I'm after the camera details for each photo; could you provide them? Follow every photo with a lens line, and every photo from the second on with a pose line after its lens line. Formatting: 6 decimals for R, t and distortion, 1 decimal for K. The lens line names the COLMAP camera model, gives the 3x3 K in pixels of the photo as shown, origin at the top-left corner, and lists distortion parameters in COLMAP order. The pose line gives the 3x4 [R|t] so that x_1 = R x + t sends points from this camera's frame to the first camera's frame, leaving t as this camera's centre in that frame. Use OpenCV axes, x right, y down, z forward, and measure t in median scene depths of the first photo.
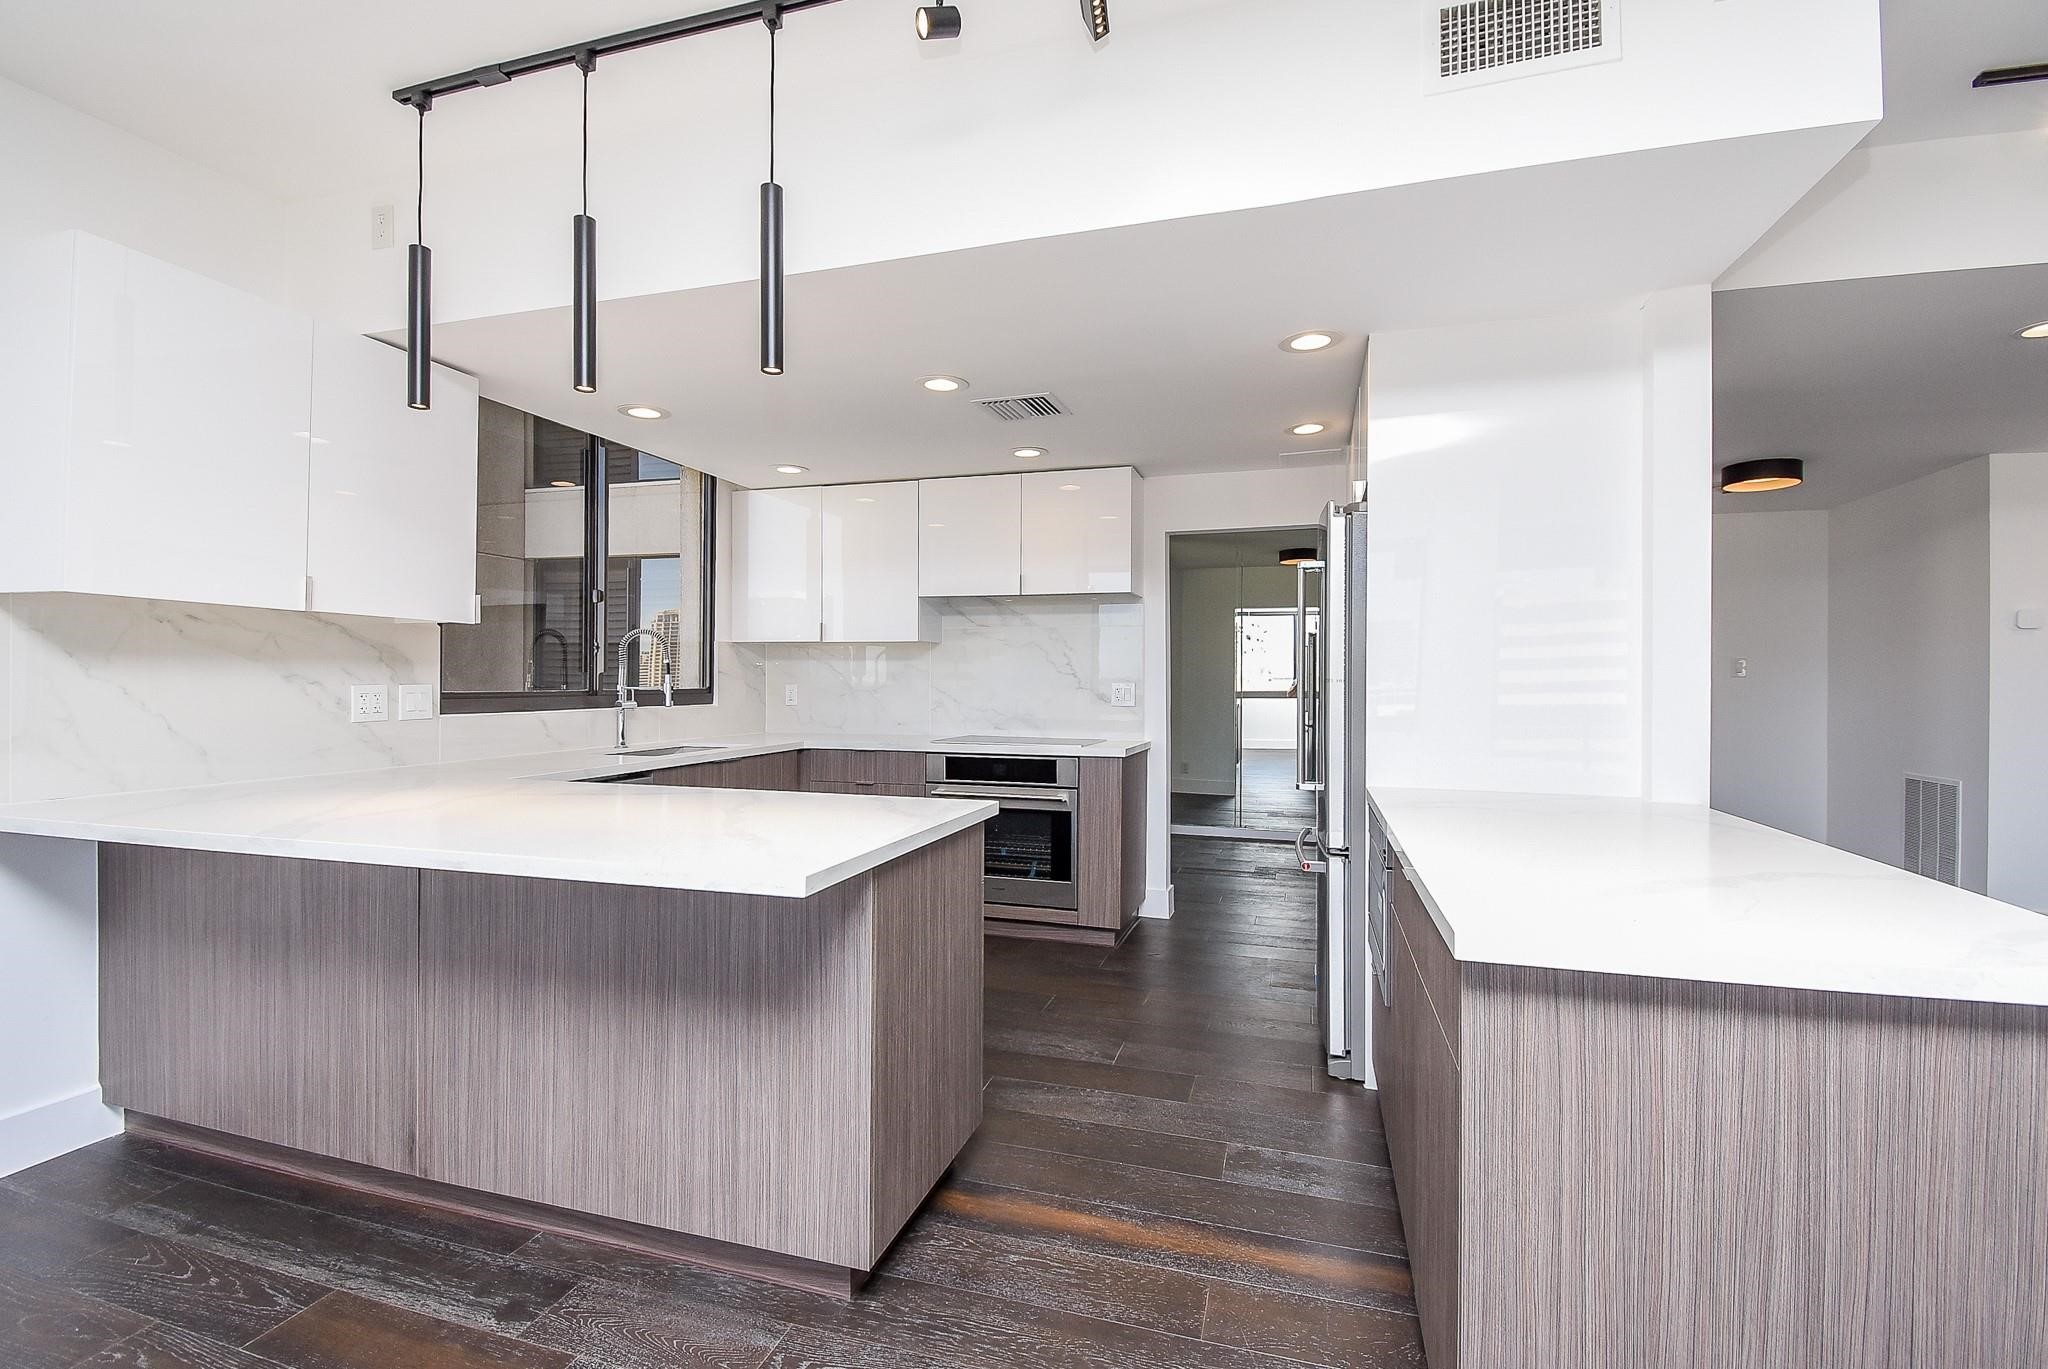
lens RADIAL K [[906.8, 0, 1026.0], [0, 906.8, 687.7], [0, 0, 1]] dist [-0.017254, 0.000665]
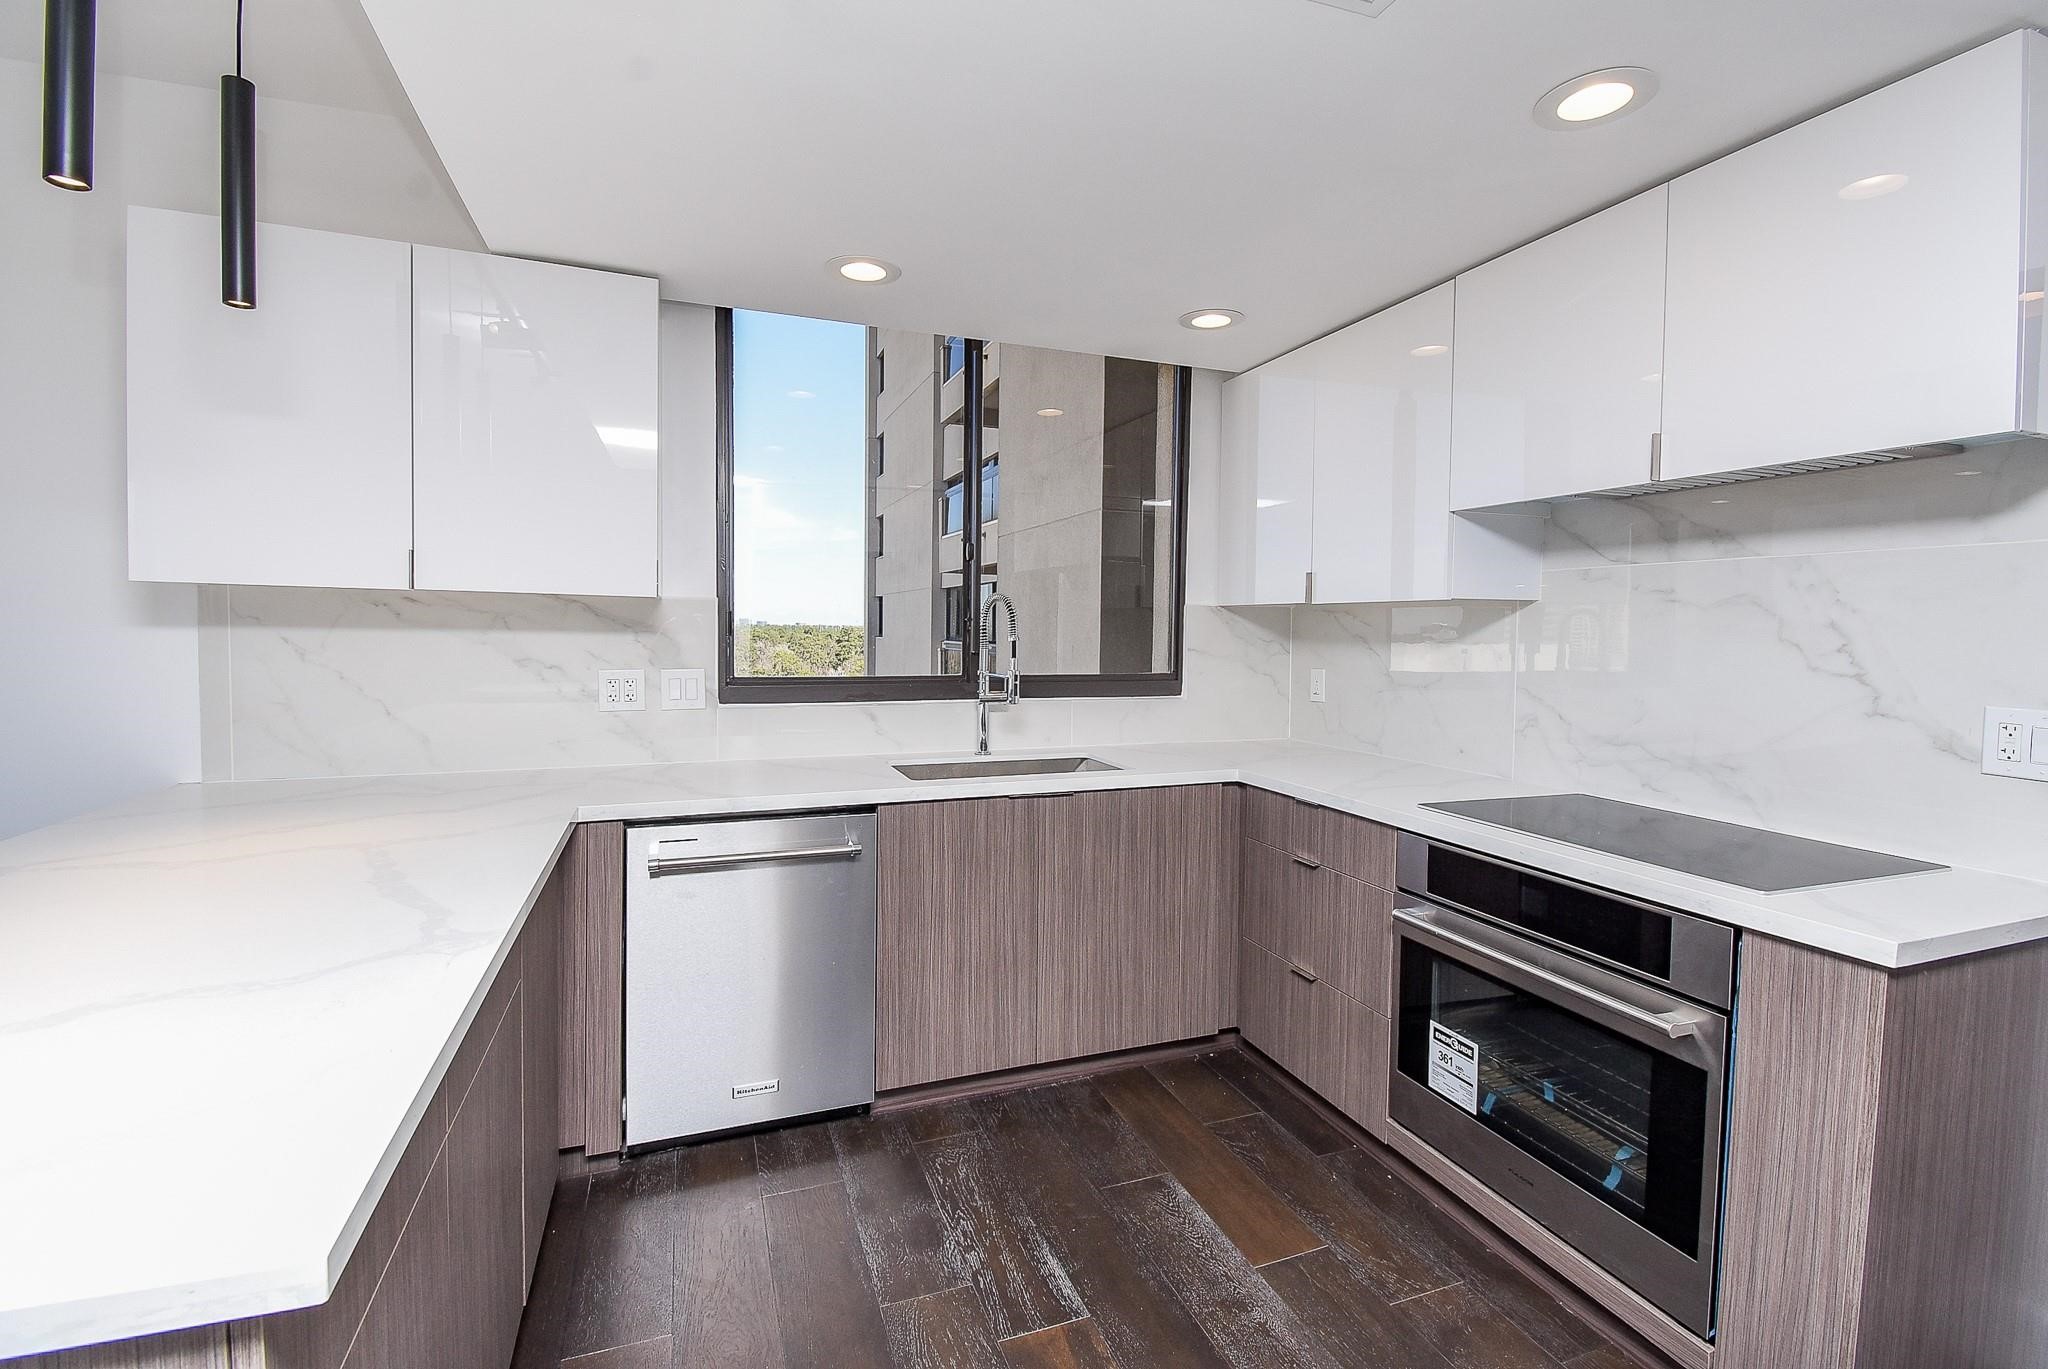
lens RADIAL K [[906.8, 0, 1026.4], [0, 906.8, 667.2], [0, 0, 1]] dist [-0.017254, 0.000665]
pose [[0.617920, 0.037702, -0.785337, 0.156459], [-0.015937, 0.999245, 0.035431, -0.032036], [0.786080, -0.009377, 0.618054, 0.570985]]
